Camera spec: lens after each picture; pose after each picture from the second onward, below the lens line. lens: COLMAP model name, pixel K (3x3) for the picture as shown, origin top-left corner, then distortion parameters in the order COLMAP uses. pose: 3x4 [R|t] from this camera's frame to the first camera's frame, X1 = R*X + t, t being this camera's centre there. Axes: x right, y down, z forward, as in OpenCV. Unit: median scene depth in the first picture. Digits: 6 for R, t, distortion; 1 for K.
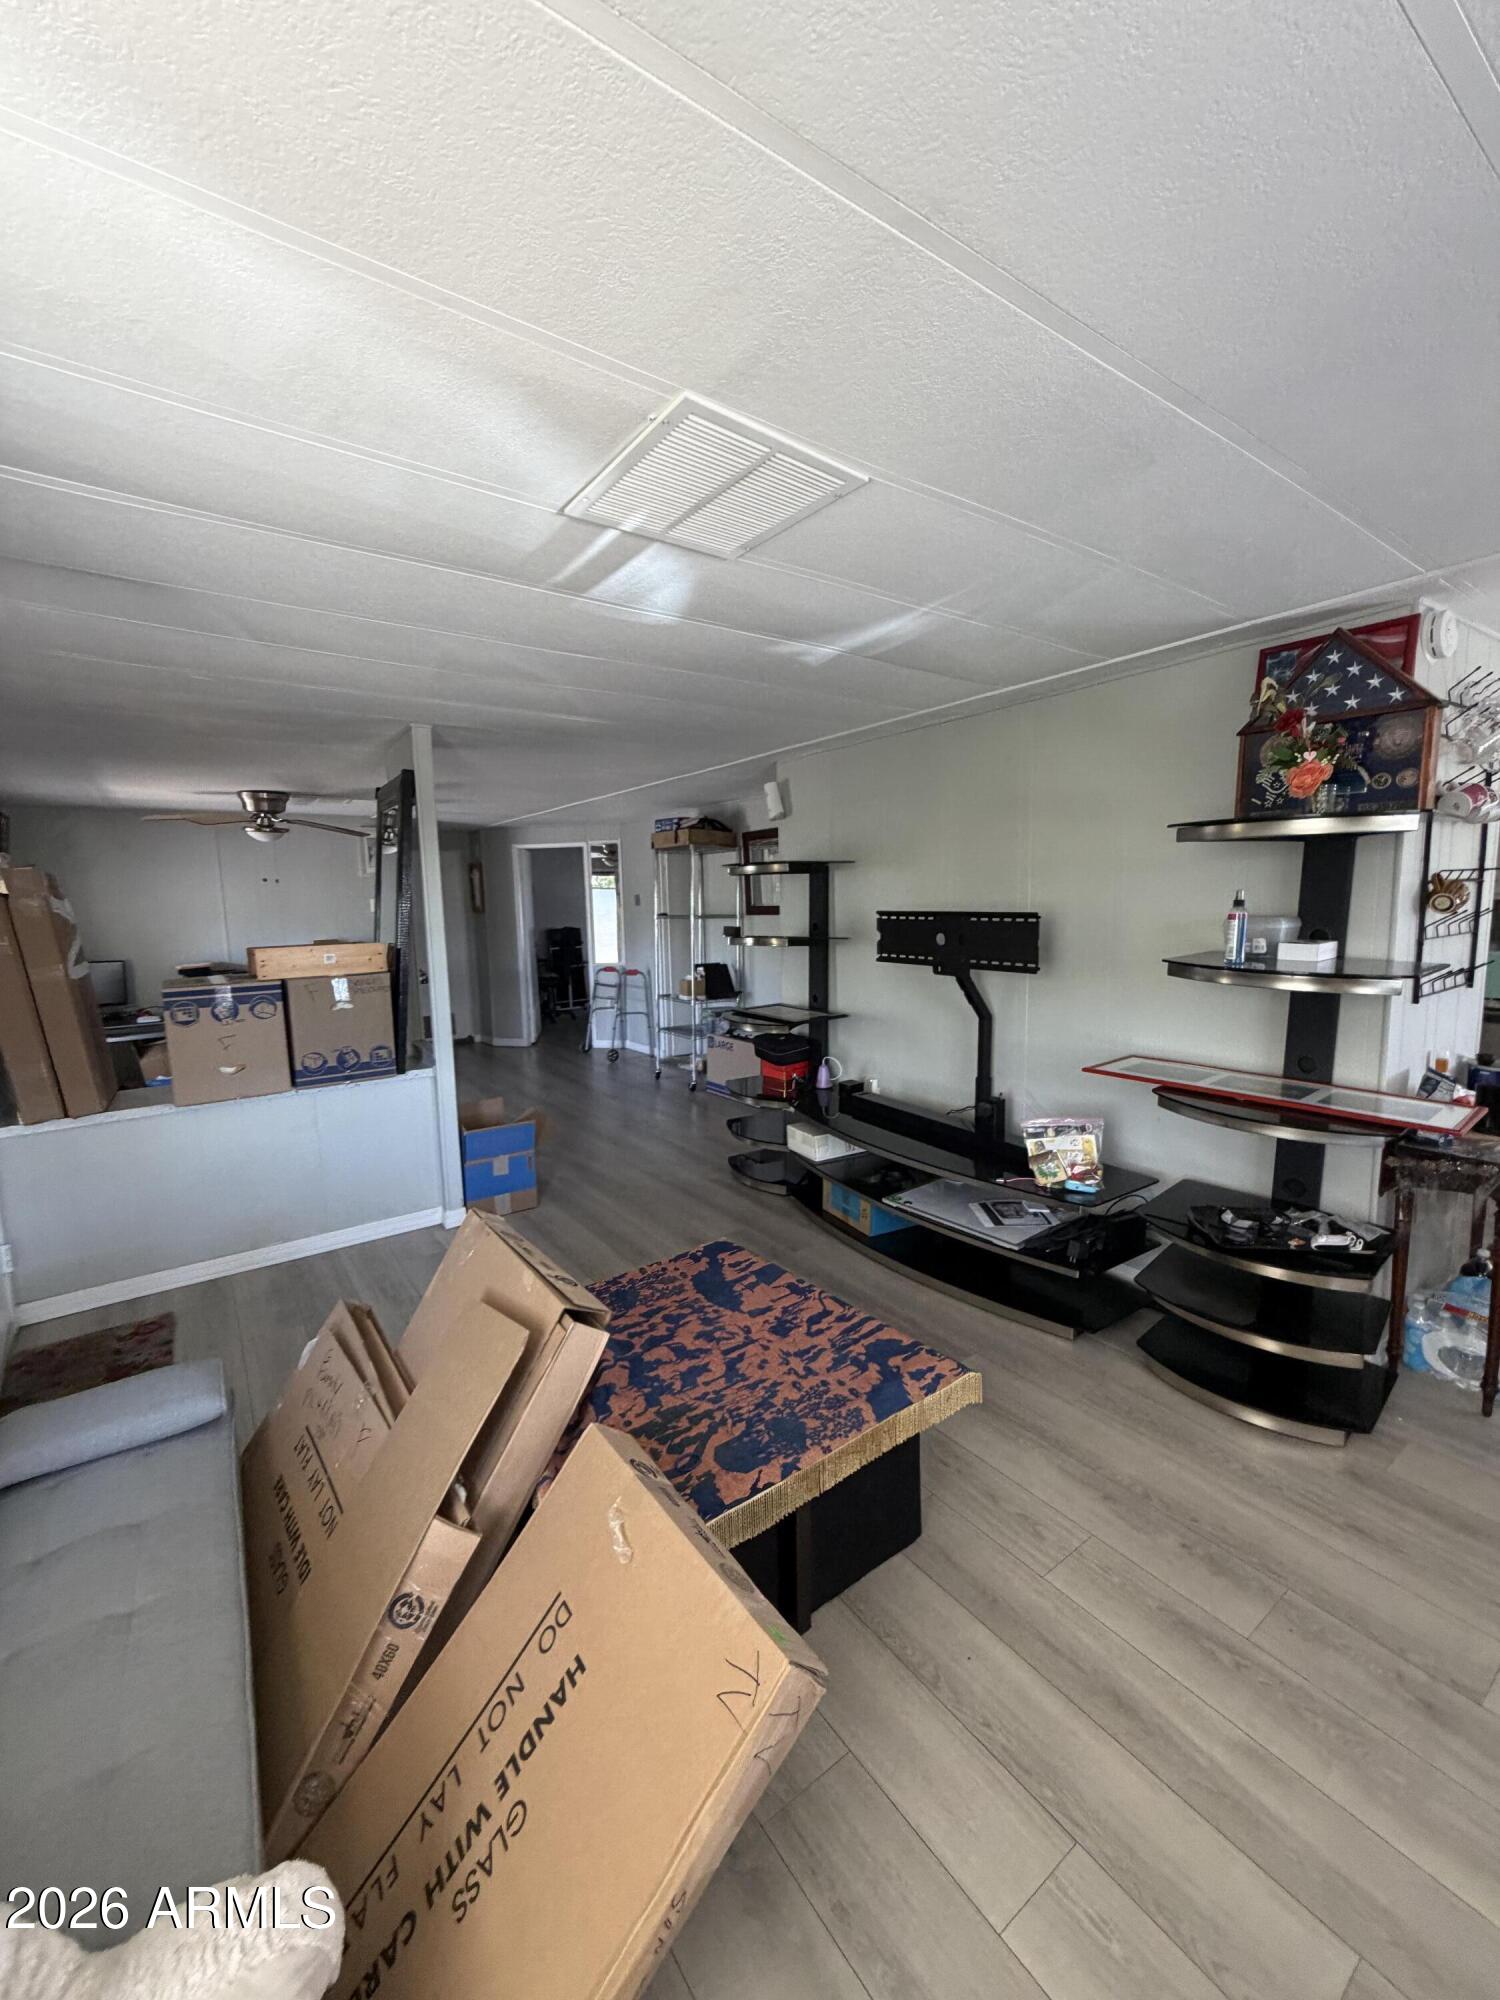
lens RADIAL K [[796.8, 0, 748.8], [0, 796.8, 995.4], [0, 0, 1]] dist [-0.003584, 0.000693]
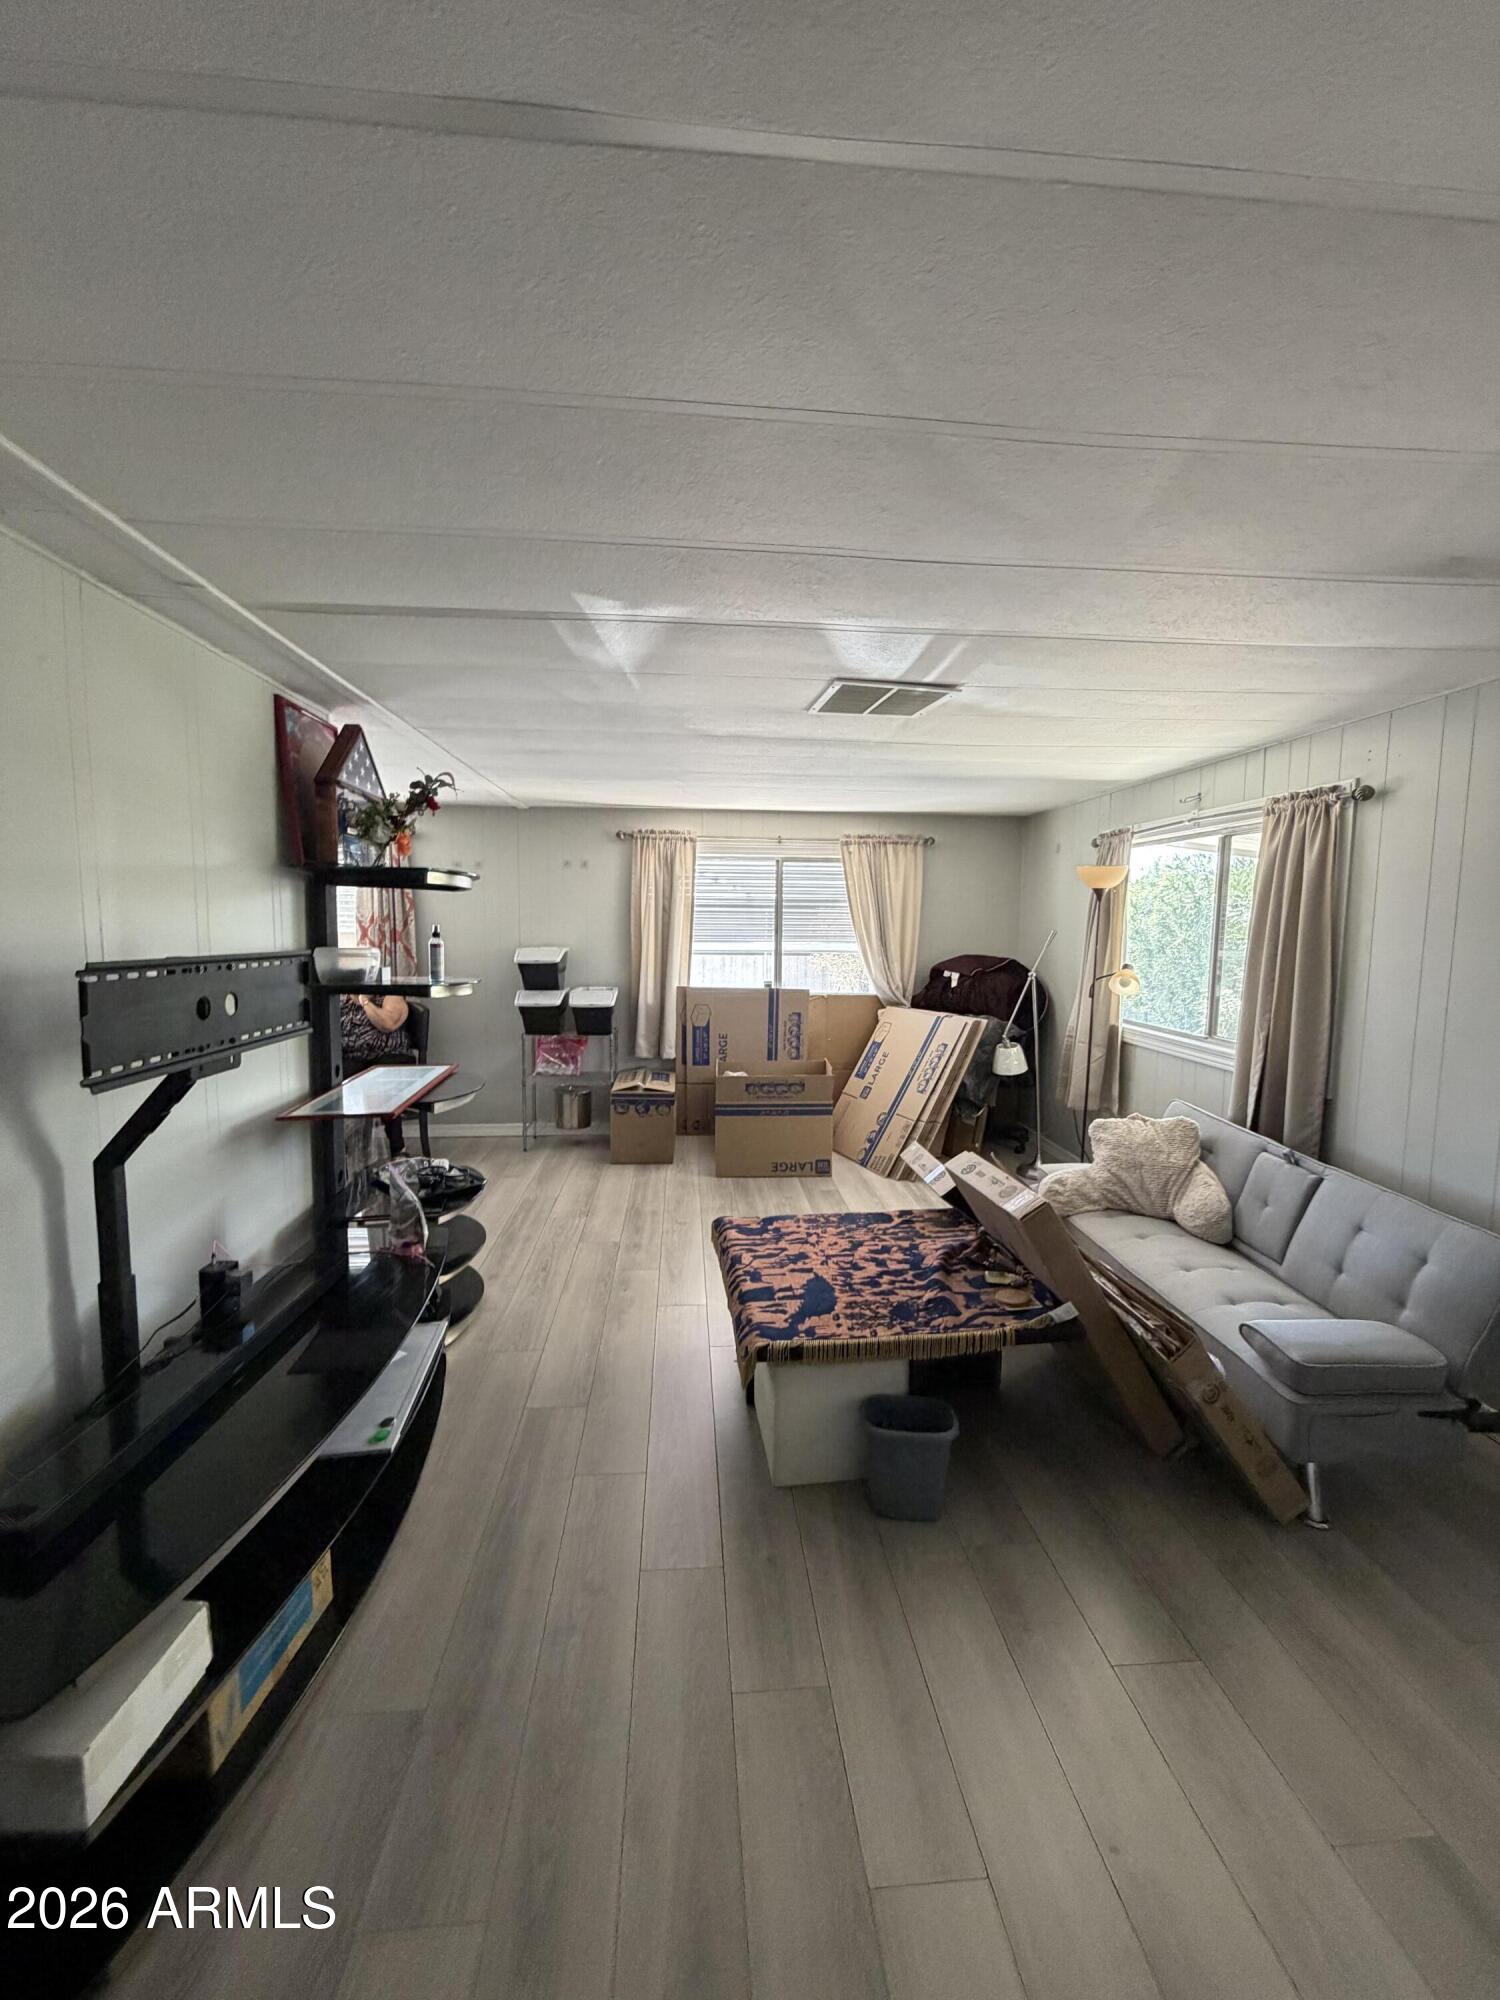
lens RADIAL K [[796.8, 0, 748.8], [0, 796.8, 995.4], [0, 0, 1]] dist [-0.003584, 0.000693]
pose [[-0.856457, -0.044018, 0.514338, -0.558753], [0.062824, 0.980064, 0.188488, -0.262731], [-0.512381, 0.193745, -0.836617, 2.119632]]
